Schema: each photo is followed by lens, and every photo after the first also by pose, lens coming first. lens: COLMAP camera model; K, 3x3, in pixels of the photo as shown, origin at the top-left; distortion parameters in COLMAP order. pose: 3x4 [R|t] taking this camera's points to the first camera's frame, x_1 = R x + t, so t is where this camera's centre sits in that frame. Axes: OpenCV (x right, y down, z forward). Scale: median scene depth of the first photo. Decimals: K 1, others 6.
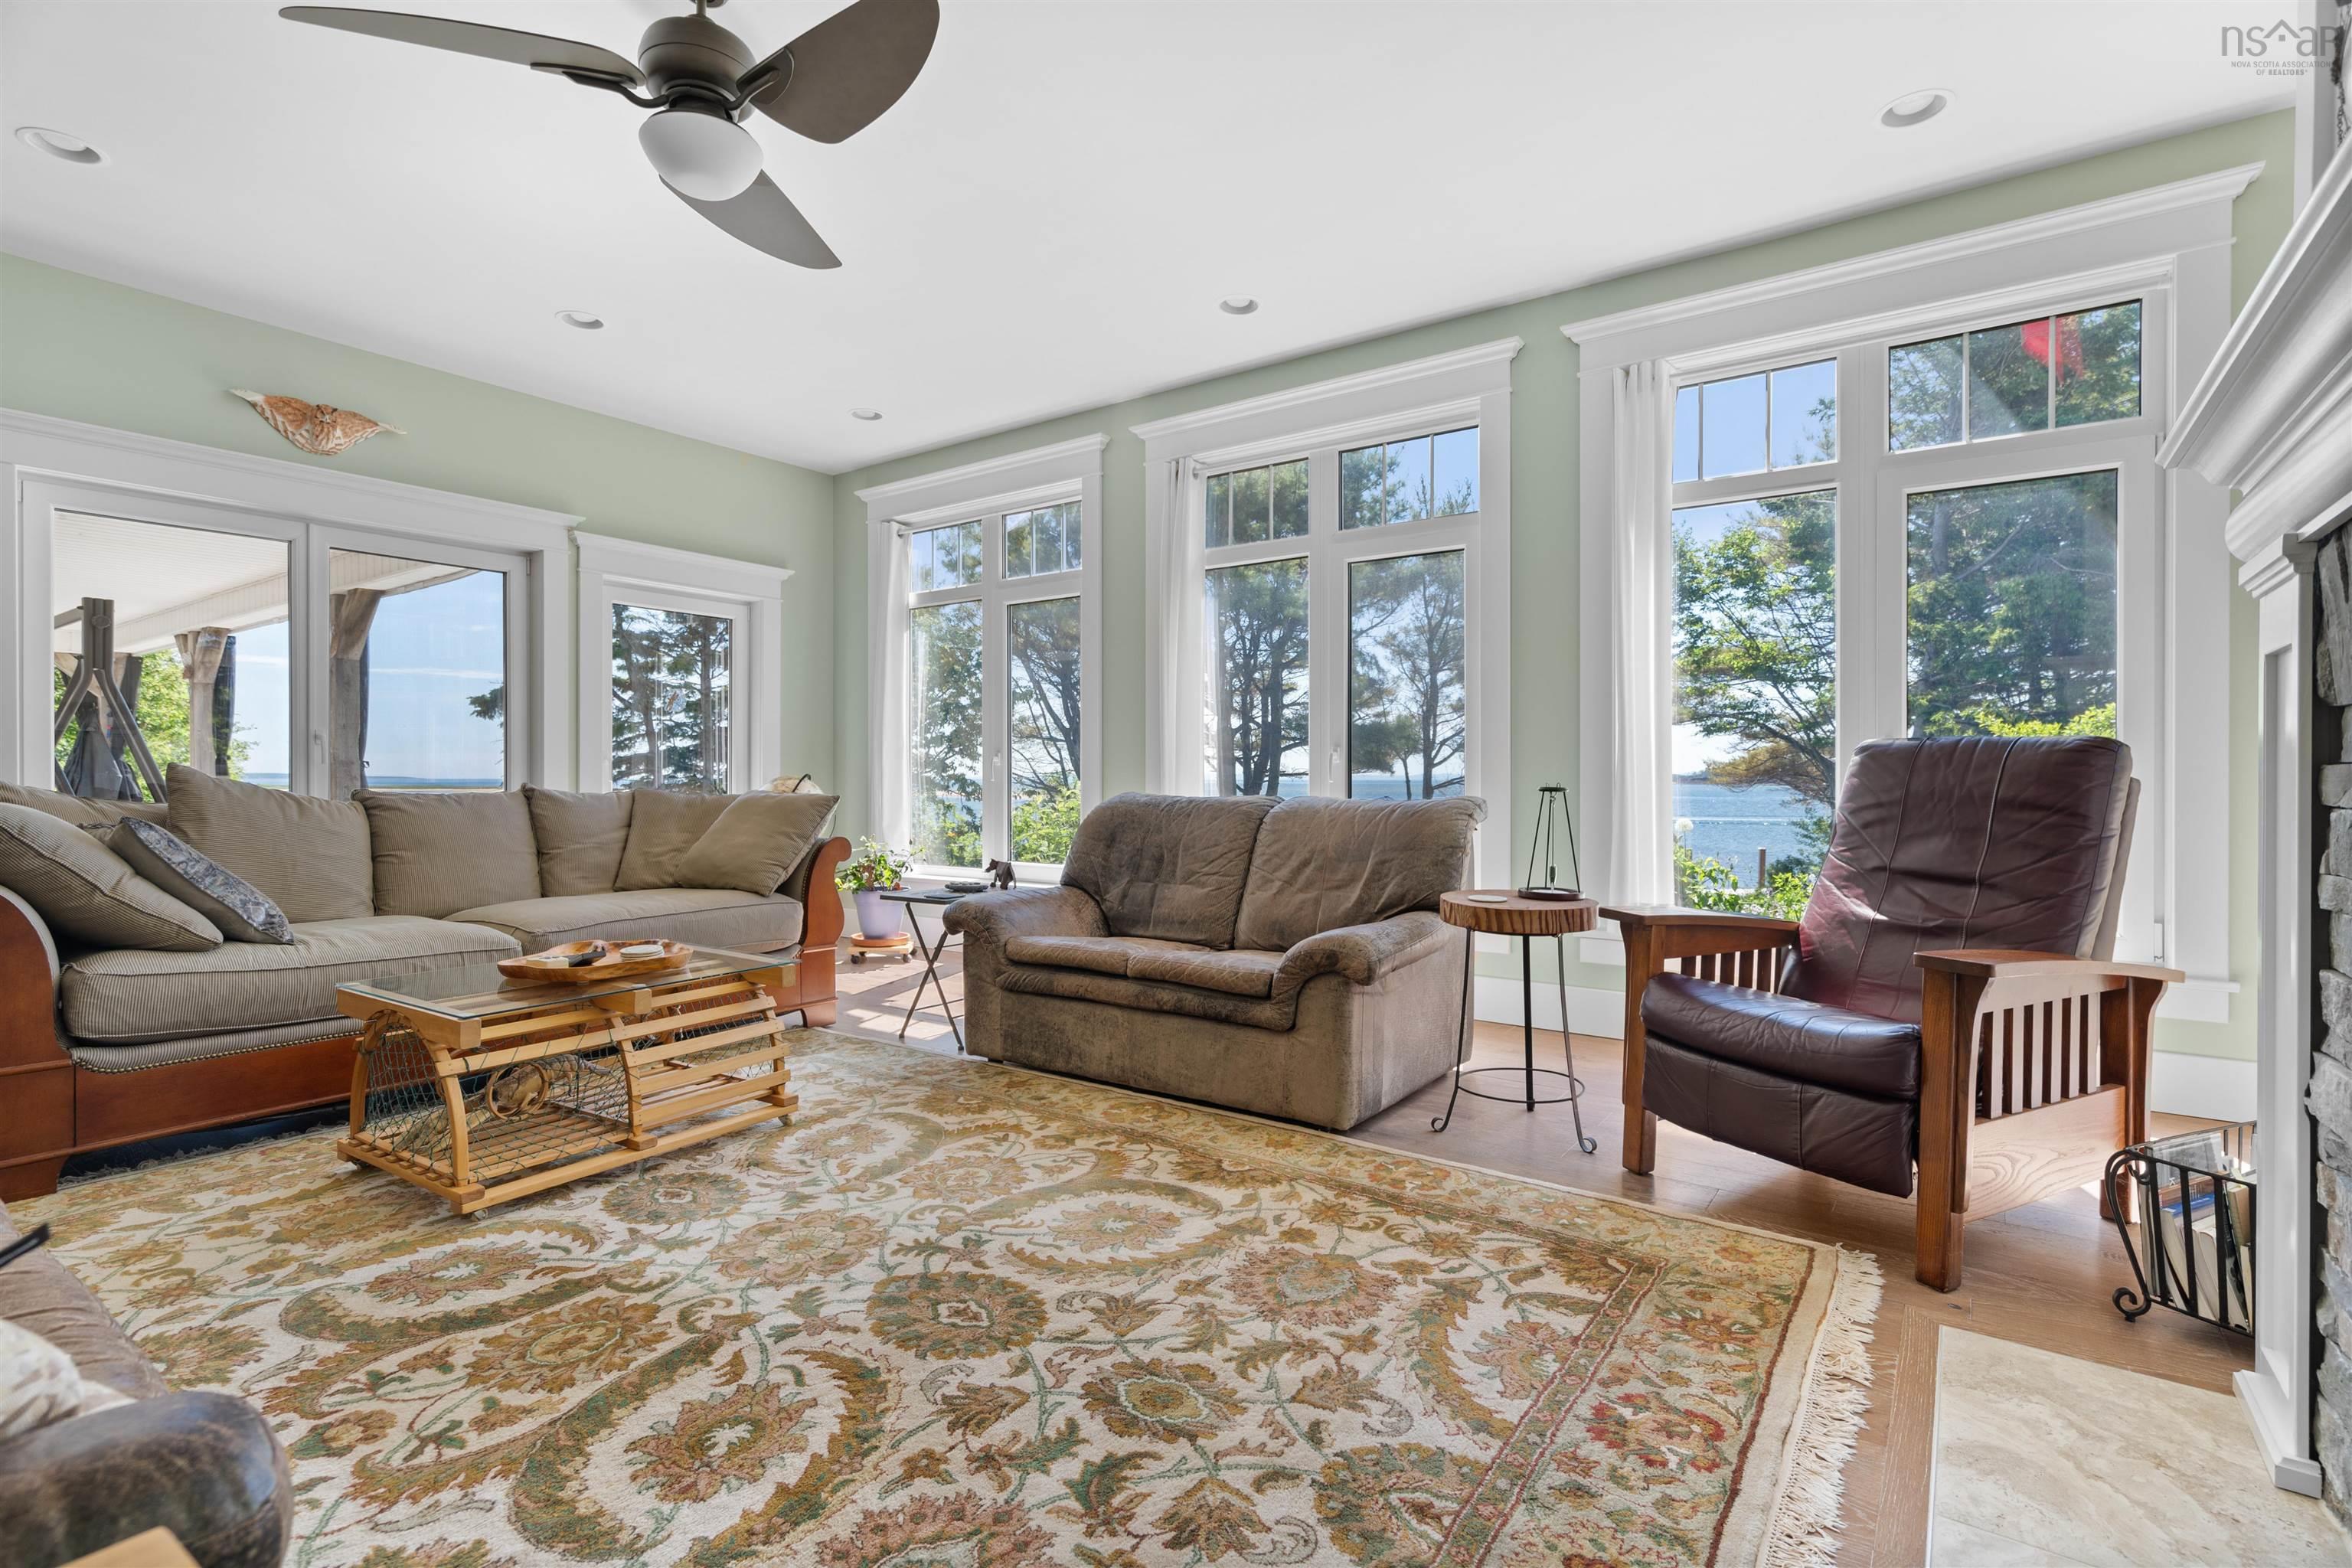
lens RADIAL K [[1101.2, 0, 1176.0], [0, 1101.2, 784.0], [0, 0, 1]] dist [-0.000563, 0.000825]
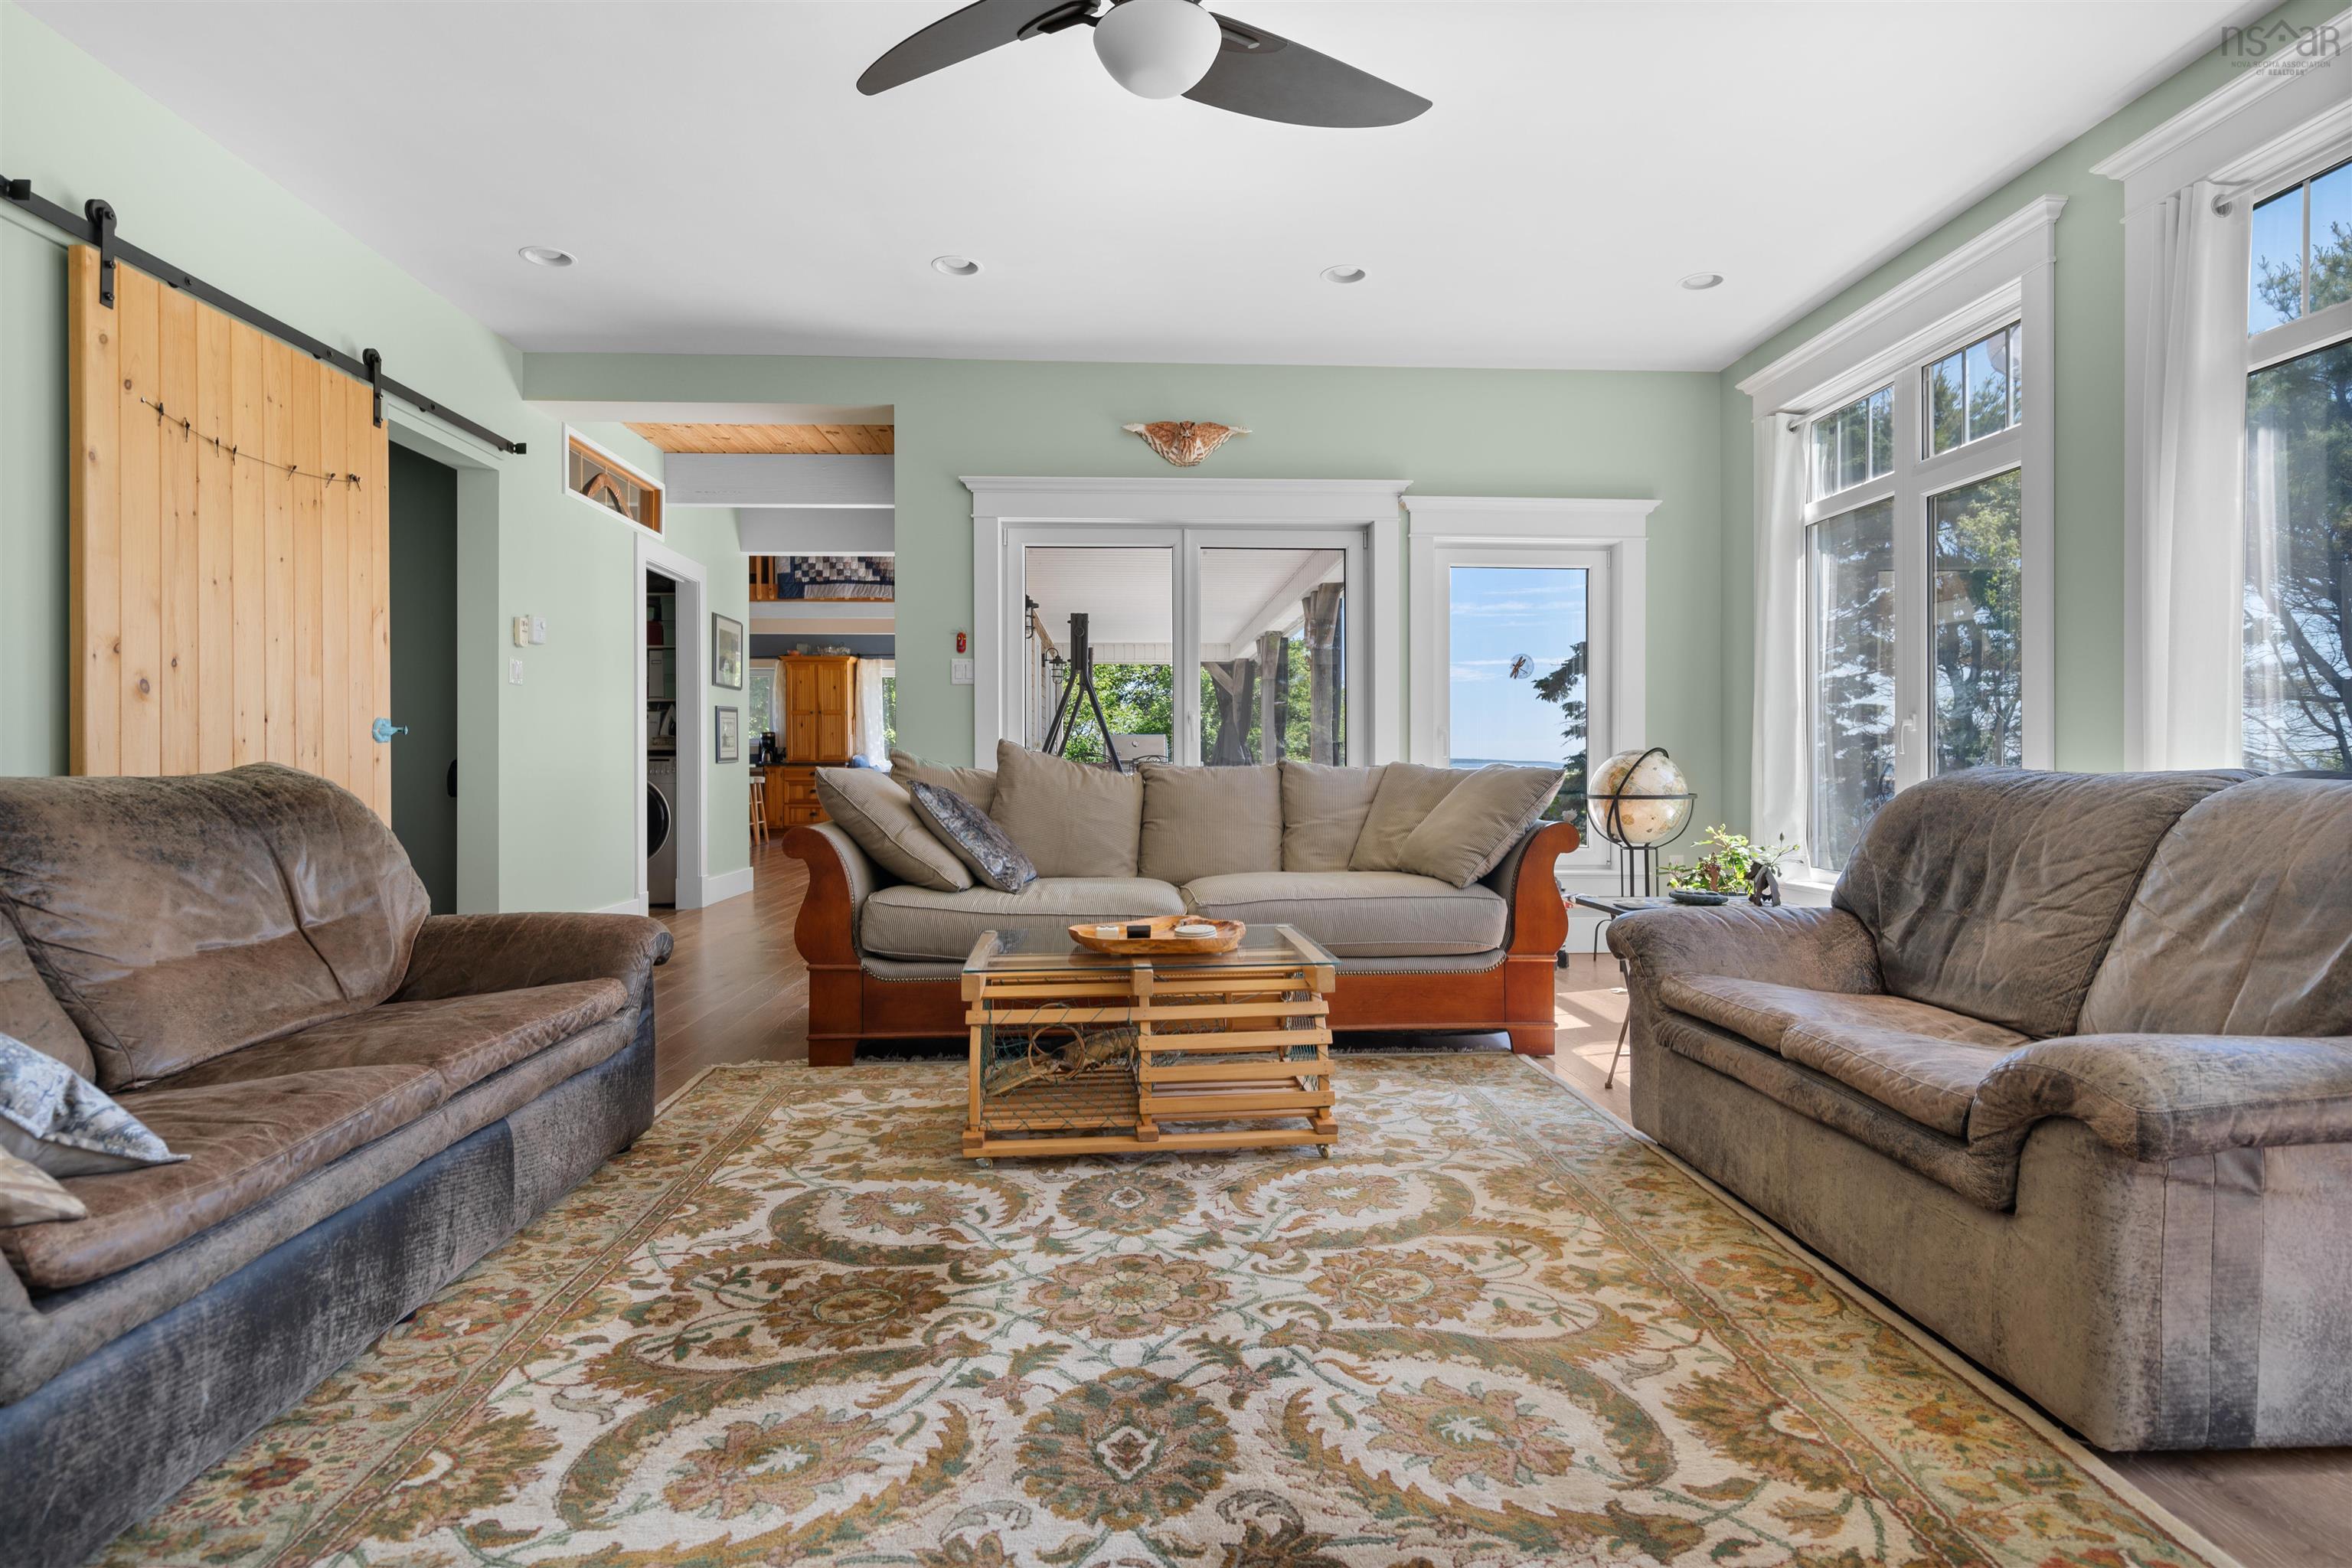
lens RADIAL K [[1228.3, 0, 1180.2], [0, 1228.3, 763.5], [0, 0, 1]] dist [0.001408, 0.001775]
pose [[0.627958, -0.001933, -0.778245, 0.322587], [-0.001651, 0.999991, -0.003816, 0.015030], [0.778246, 0.003682, 0.627949, 0.345161]]
